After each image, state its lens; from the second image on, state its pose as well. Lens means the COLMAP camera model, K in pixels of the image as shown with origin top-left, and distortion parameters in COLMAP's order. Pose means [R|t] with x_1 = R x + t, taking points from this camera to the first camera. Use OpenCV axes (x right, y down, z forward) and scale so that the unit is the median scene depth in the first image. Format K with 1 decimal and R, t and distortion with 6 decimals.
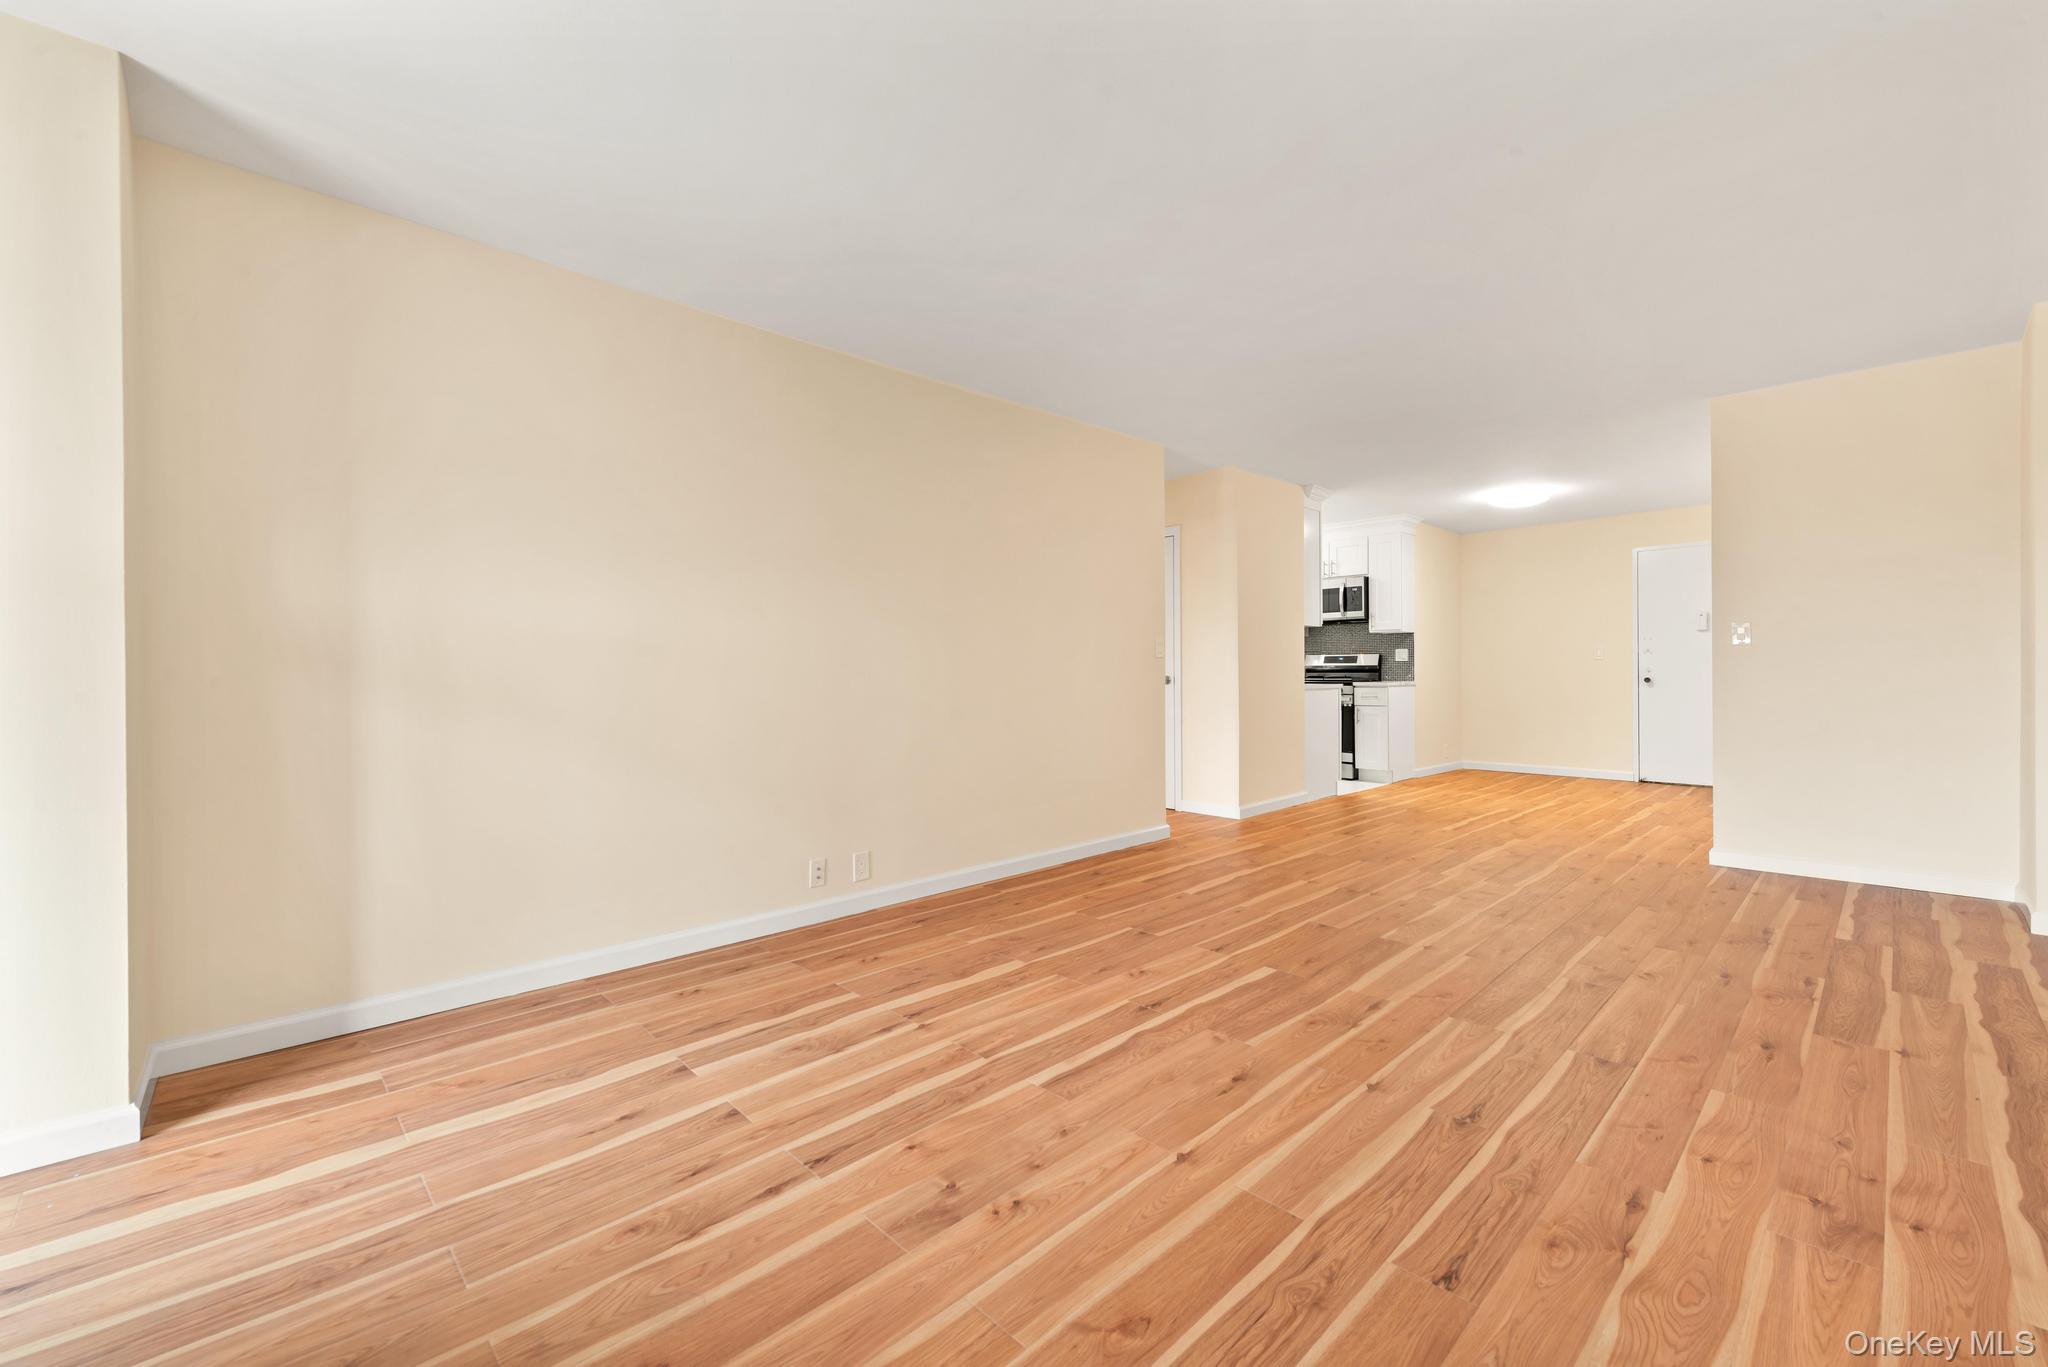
lens RADIAL K [[822.3, 0, 1027.9], [0, 822.3, 669.1], [0, 0, 1]] dist [0.008088, -0.005046]
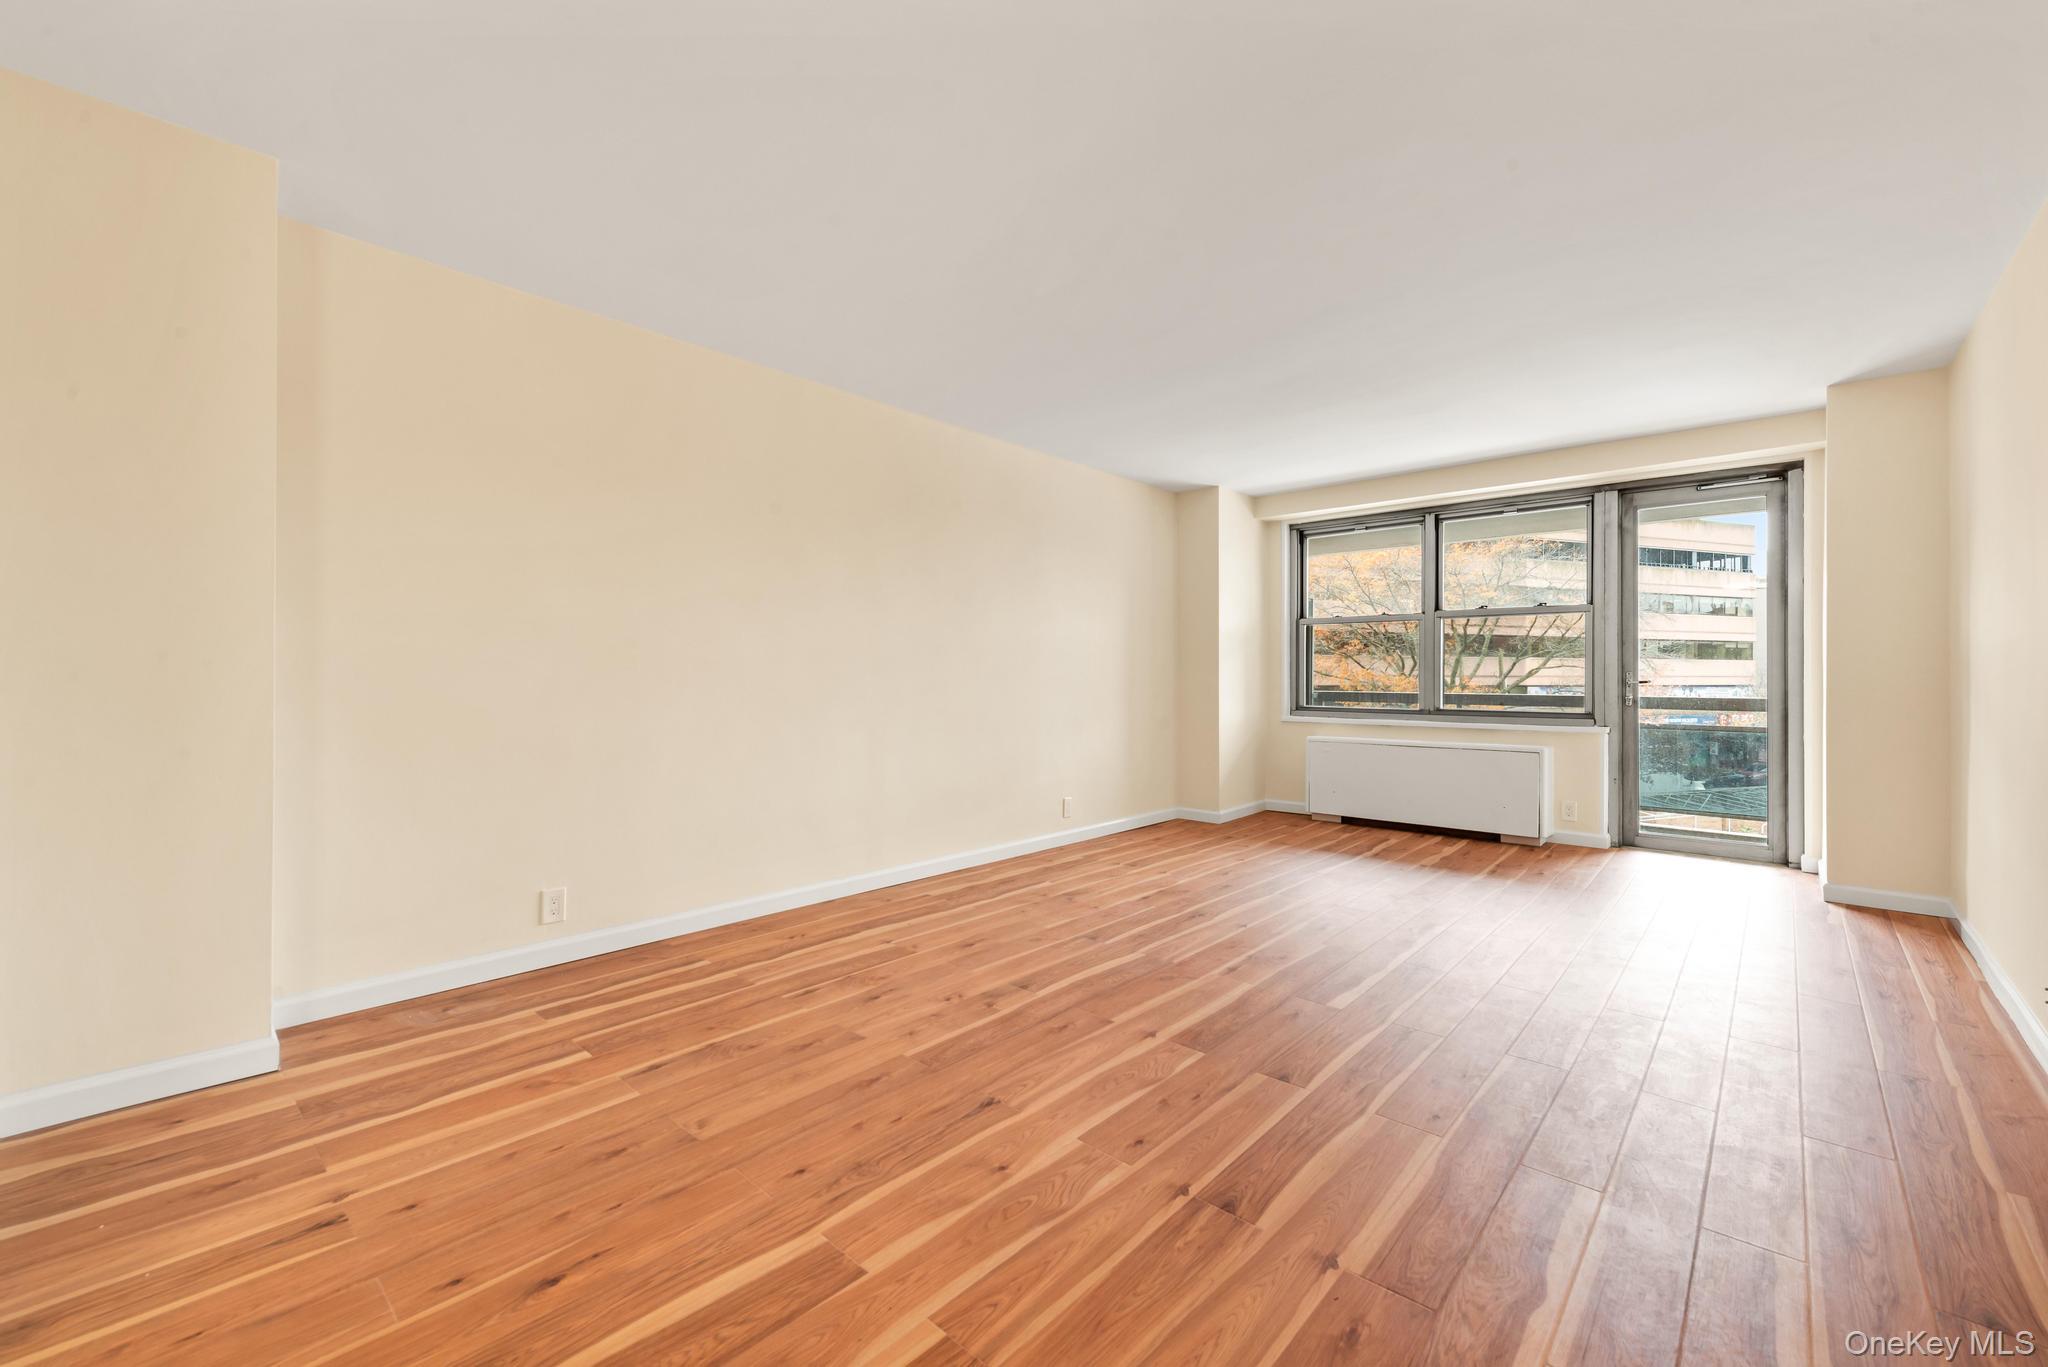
lens RADIAL K [[822.3, 0, 1023.4], [0, 822.3, 671.5], [0, 0, 1]] dist [0.008088, -0.005046]
pose [[-0.997424, 0.001706, -0.071717, 0.268458], [0.001887, 0.999995, -0.002446, -0.003618], [0.071713, -0.002575, -0.997422, 0.720428]]
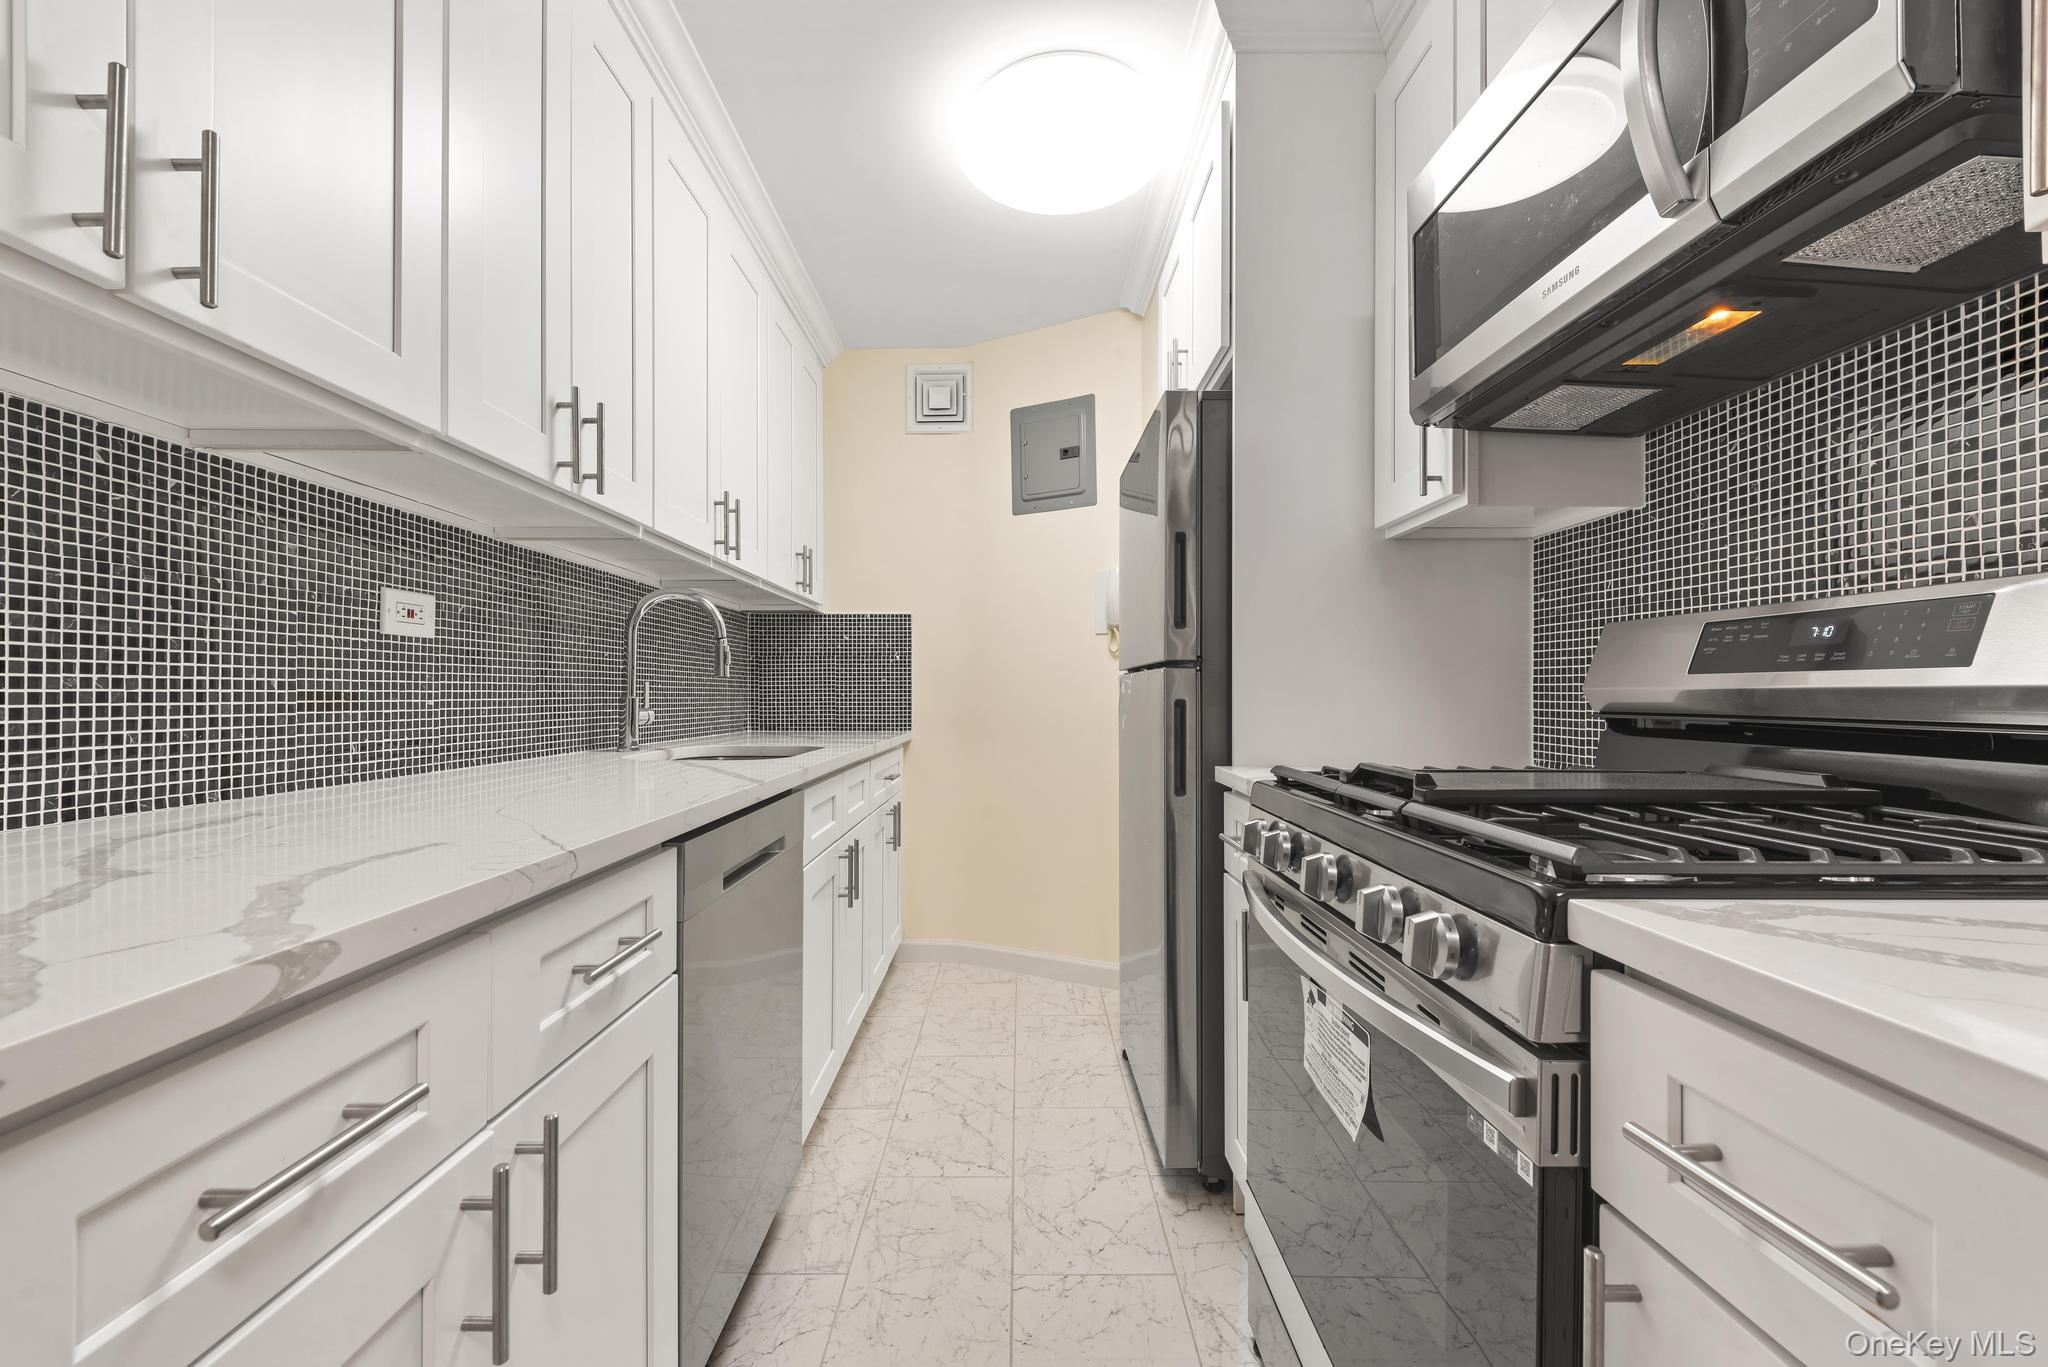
lens RADIAL K [[822.3, 0, 1008.5], [0, 822.3, 694.0], [0, 0, 1]] dist [0.008088, -0.005046]
pose [[0.720970, 0.006310, -0.692938, 0.411562], [-0.006208, 0.999977, 0.002647, -0.003767], [0.692938, 0.002394, 0.720993, 0.905922]]
